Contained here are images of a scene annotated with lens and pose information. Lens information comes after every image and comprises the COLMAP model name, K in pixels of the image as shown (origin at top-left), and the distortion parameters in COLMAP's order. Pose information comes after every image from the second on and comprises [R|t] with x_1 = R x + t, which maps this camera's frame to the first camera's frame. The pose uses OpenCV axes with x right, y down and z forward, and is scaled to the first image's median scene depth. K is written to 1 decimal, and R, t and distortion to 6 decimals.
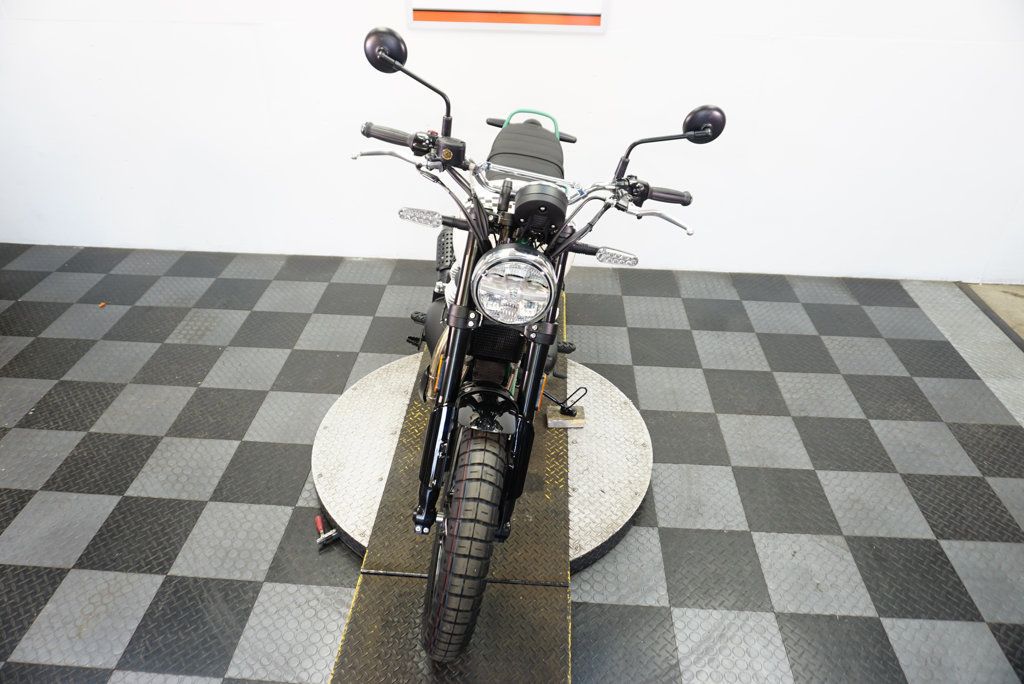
lens RADIAL K [[699.6, 0, 511.8], [0, 699.6, 340.5], [0, 0, 1]] dist [-0.067677, 0.056573]
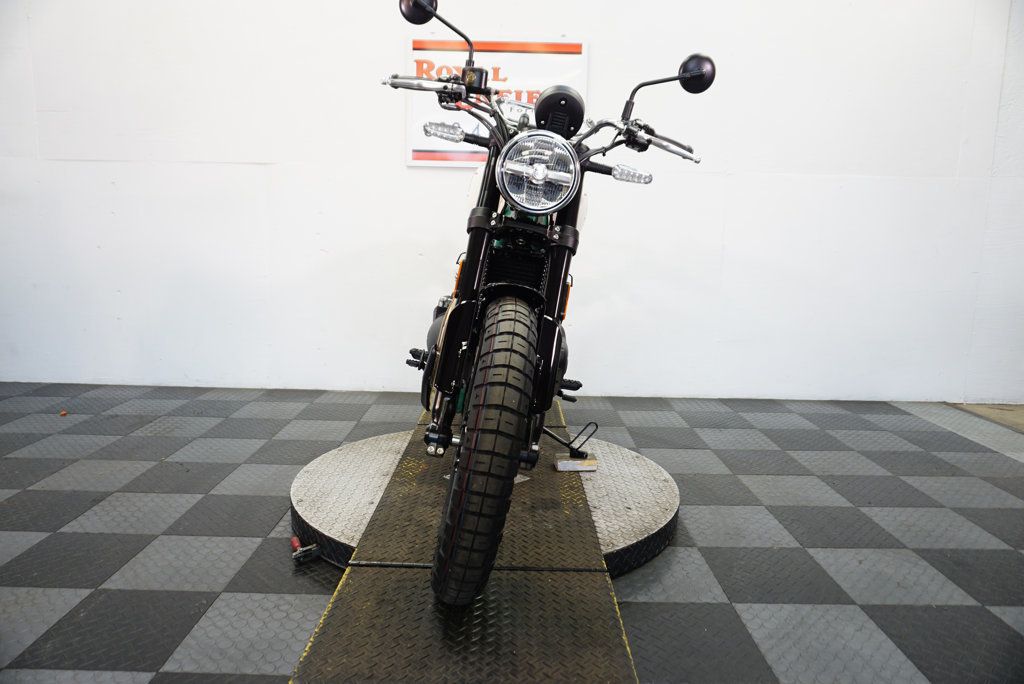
lens RADIAL K [[699.6, 0, 506.5], [0, 699.6, 346.6], [0, 0, 1]] dist [-0.067677, 0.056573]
pose [[0.998550, -0.004887, 0.053617, -0.067660], [0.027391, 0.903466, -0.427784, 0.404404], [-0.046351, 0.428633, 0.902289, 0.137557]]
